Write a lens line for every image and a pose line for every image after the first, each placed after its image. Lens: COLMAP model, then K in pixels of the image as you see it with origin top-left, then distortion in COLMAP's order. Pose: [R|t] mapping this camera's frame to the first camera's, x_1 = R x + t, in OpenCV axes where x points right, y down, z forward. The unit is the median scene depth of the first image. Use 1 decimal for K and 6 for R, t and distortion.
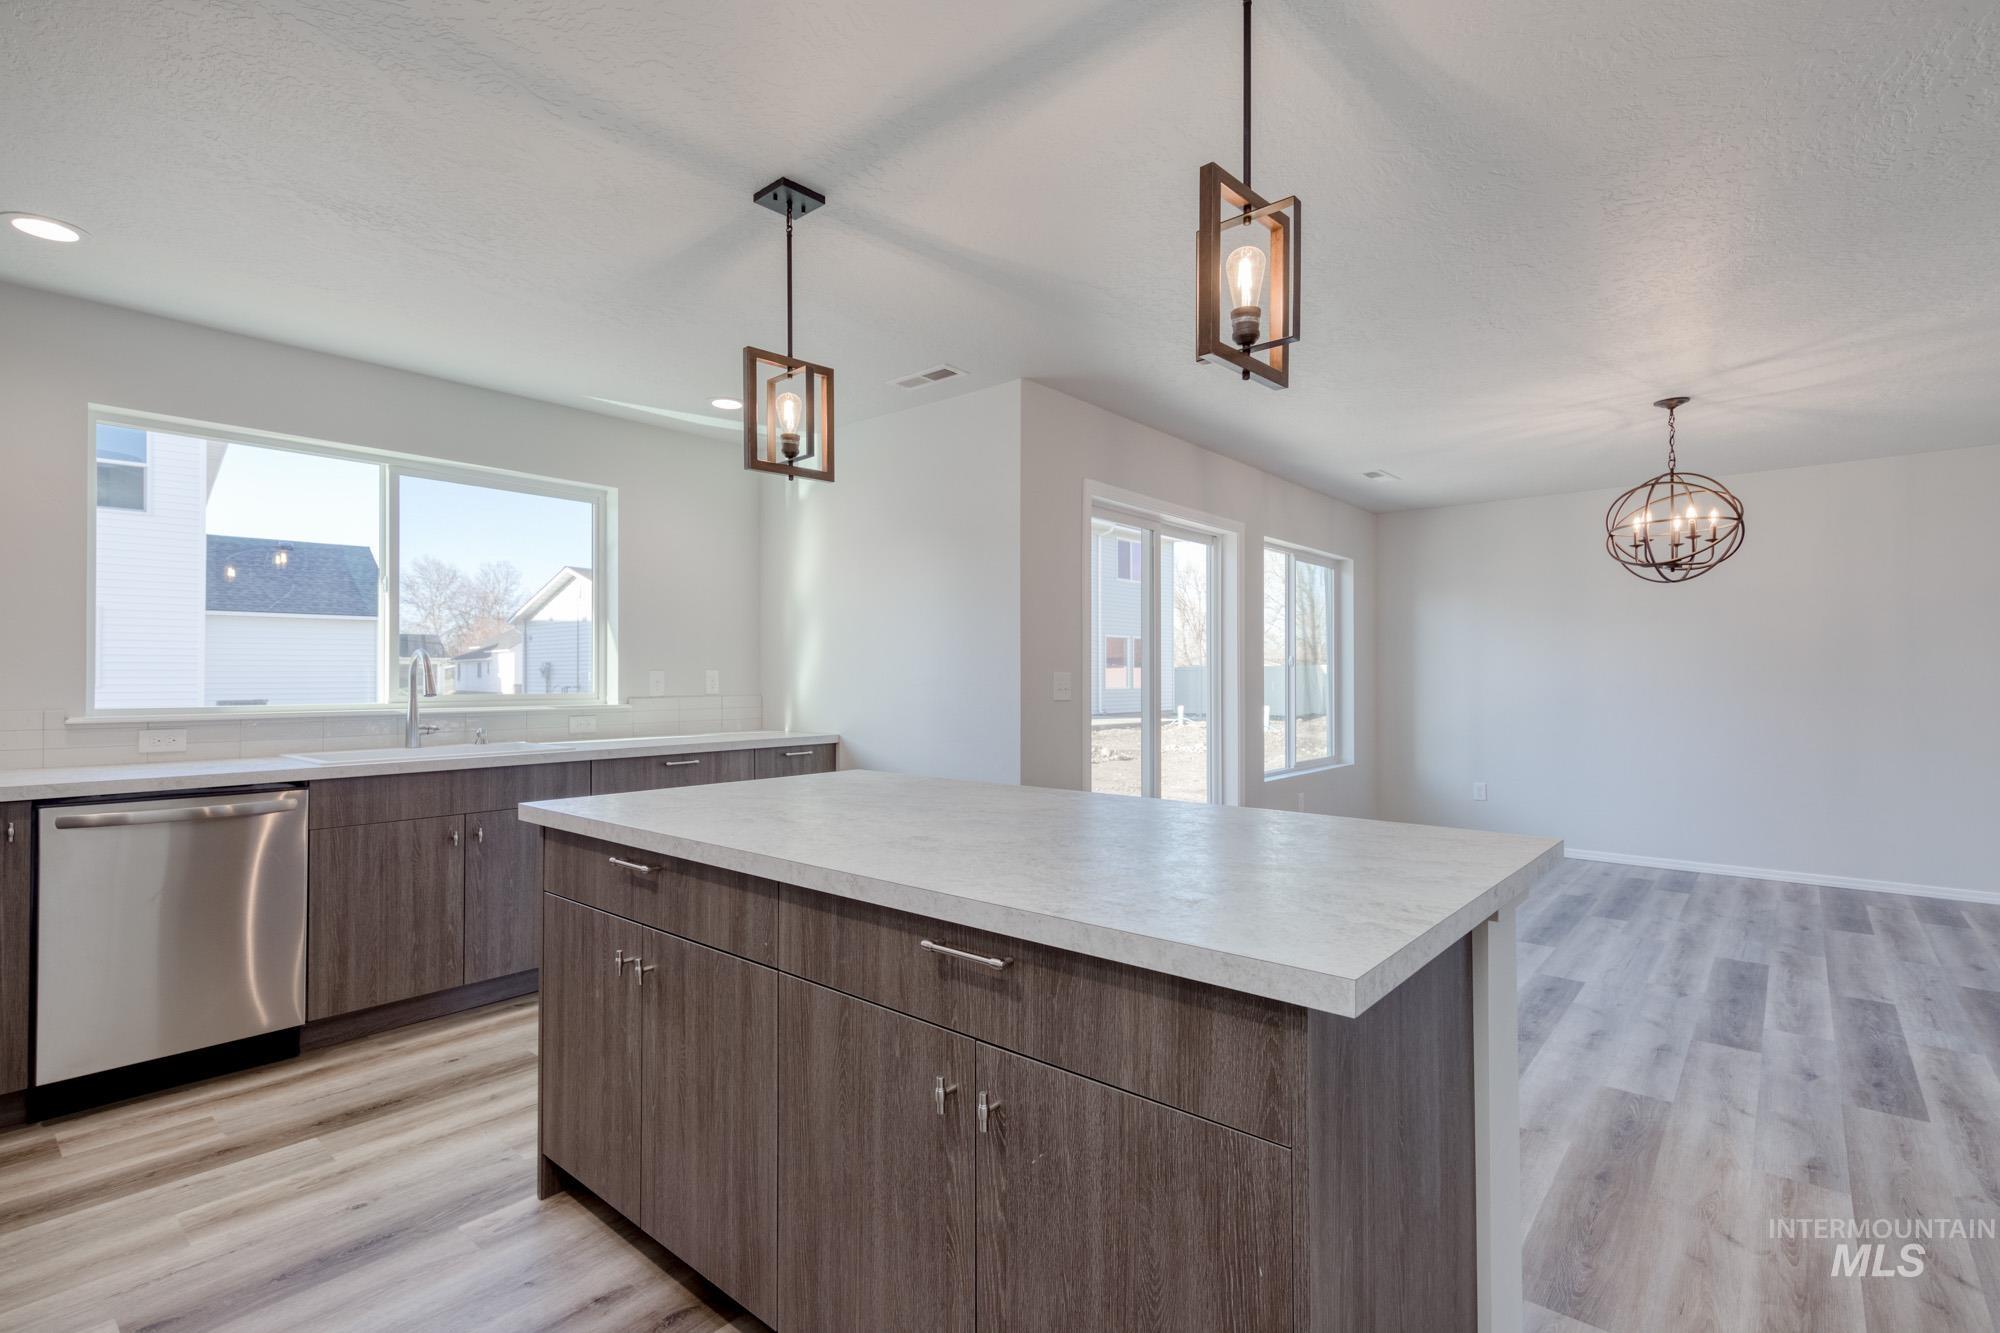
lens RADIAL K [[932.4, 0, 1000.0], [0, 932.4, 664.0], [0, 0, 1]] dist [0.012940, -0.001261]
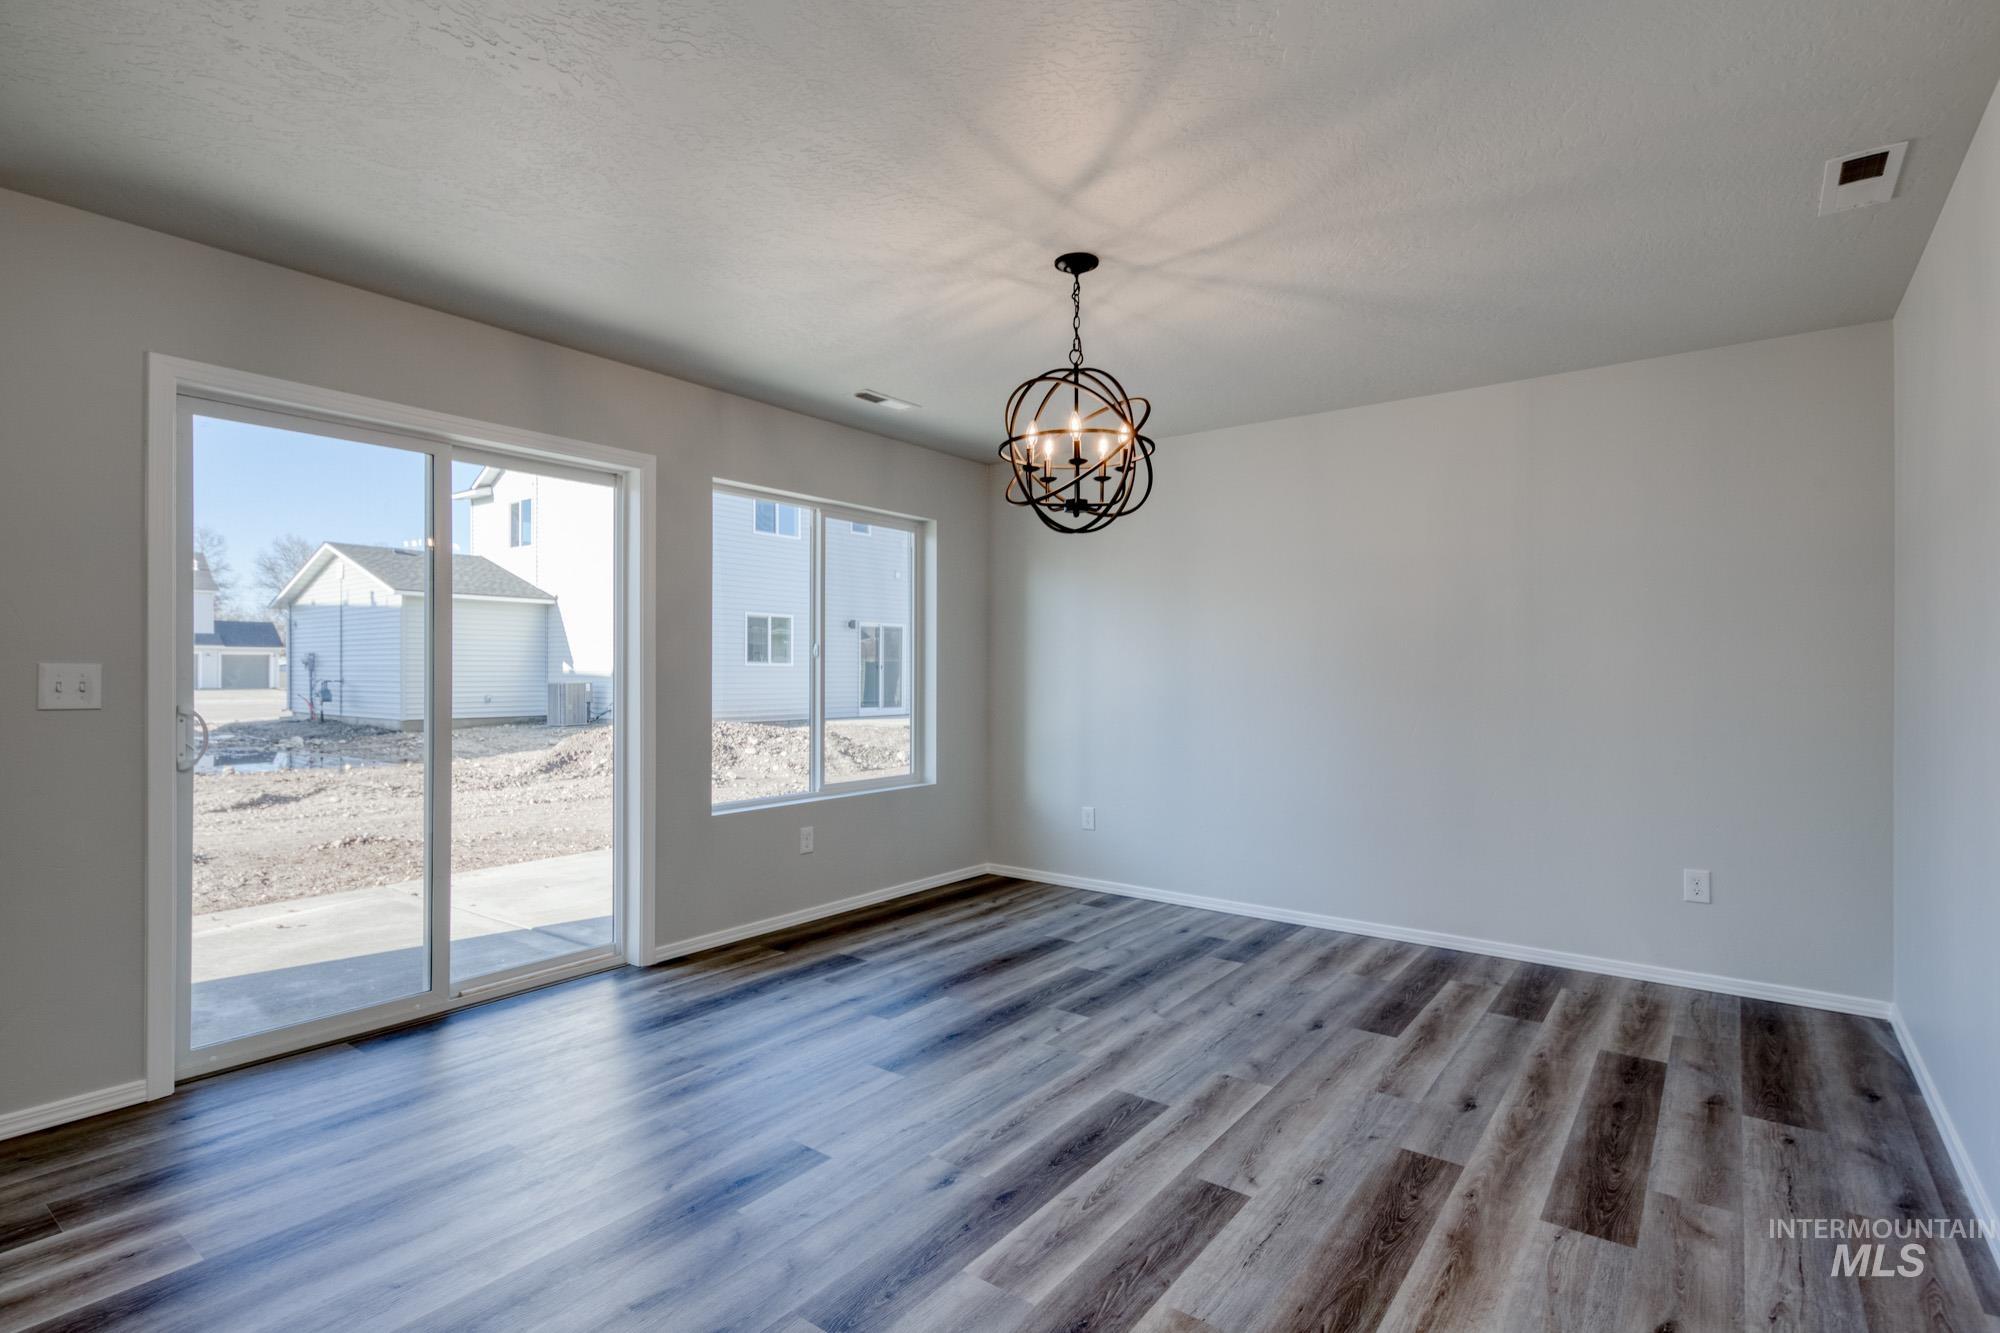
lens RADIAL K [[973.0, 0, 1001.5], [0, 973.0, 668.5], [0, 0, 1]] dist [0.013663, -0.005040]
pose [[0.998138, 0.003270, 0.060916, 0.531607], [-0.003972, 0.999927, 0.011408, 0.002435], [-0.060875, -0.011629, 0.998078, 0.262557]]
